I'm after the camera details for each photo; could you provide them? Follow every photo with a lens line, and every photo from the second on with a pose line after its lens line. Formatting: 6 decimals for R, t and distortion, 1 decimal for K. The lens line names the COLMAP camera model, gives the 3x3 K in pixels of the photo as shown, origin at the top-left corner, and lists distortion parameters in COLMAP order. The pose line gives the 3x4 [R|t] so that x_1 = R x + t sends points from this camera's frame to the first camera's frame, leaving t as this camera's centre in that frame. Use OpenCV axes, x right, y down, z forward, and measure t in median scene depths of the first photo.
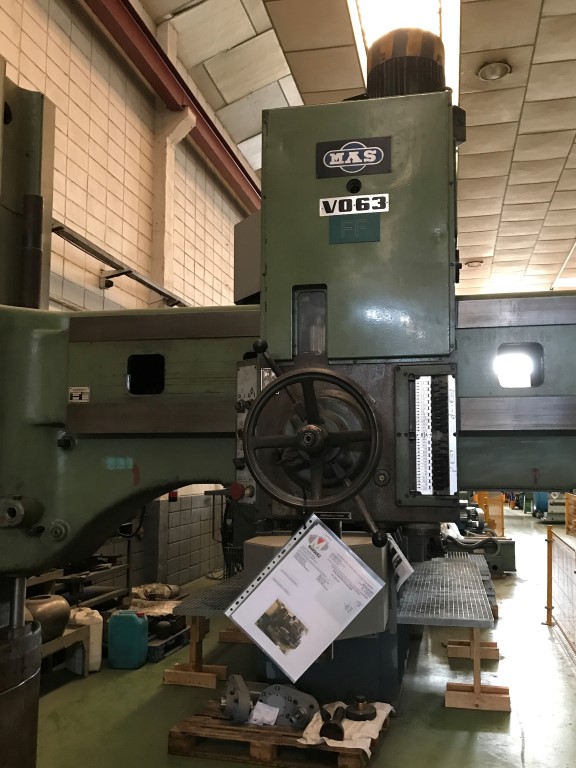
lens RADIAL K [[633.2, 0, 288.3], [0, 633.2, 402.0], [0, 0, 1]] dist [0.003799, -0.001832]
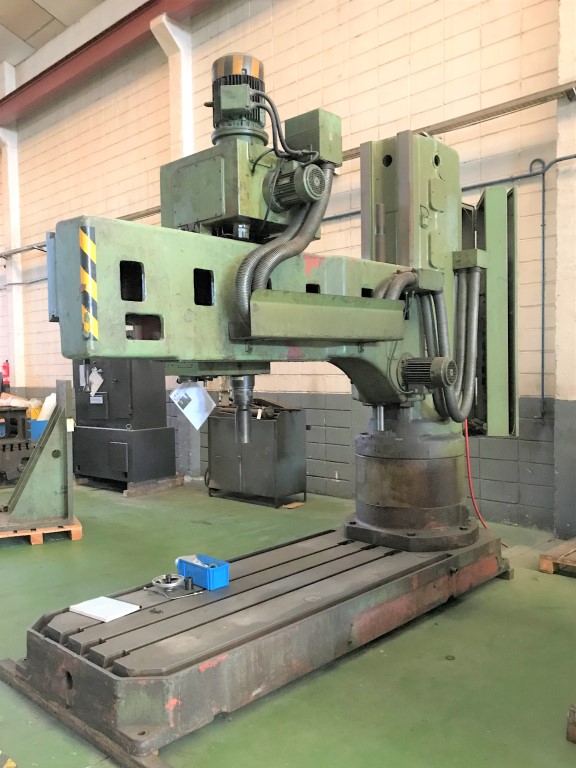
lens RADIAL K [[674.5, 0, 288.0], [0, 674.5, 384.0], [0, 0, 1]] dist [0.001307, -0.000414]
pose [[-0.544699, 0.038598, -0.837743, 1.526155], [0.101425, 0.994640, -0.020120, 0.206396], [0.832476, -0.095927, -0.545694, 1.892891]]
